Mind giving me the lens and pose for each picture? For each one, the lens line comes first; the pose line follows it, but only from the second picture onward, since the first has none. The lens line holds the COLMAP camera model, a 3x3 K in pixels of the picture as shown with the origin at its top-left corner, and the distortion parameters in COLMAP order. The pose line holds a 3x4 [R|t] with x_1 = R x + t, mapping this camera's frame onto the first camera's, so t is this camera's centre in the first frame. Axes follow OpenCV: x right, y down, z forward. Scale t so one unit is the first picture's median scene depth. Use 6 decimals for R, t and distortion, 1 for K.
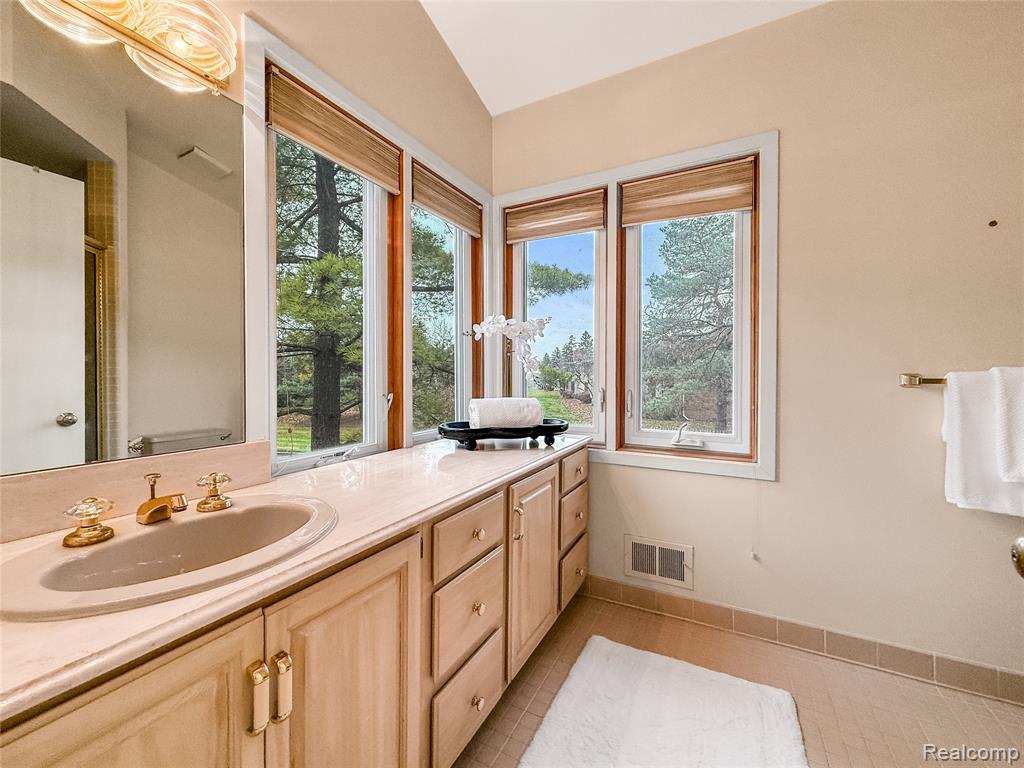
lens RADIAL K [[418.1, 0, 481.5], [0, 418.1, 372.1], [0, 0, 1]] dist [-0.002472, -0.000078]
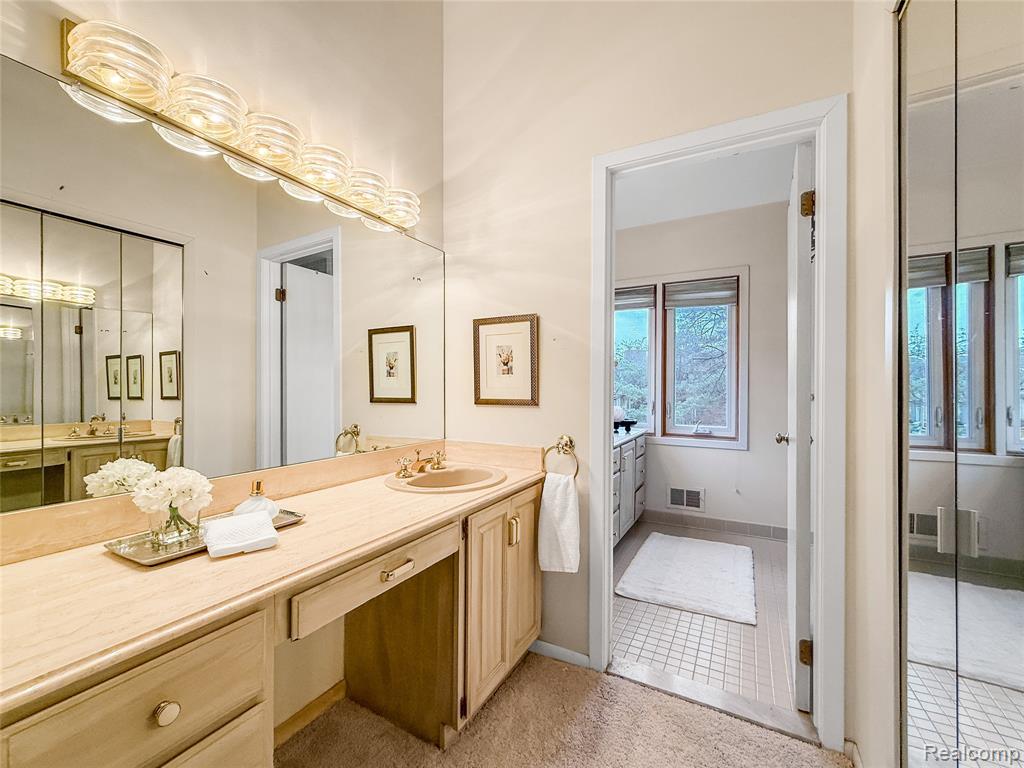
lens RADIAL K [[418.1, 0, 514.7], [0, 418.1, 388.9], [0, 0, 1]] dist [-0.002472, -0.000078]
pose [[0.999009, 0.003498, 0.044368, -0.389258], [-0.003399, 0.999992, -0.002305, -0.006876], [-0.044376, 0.002152, 0.999013, -0.758003]]
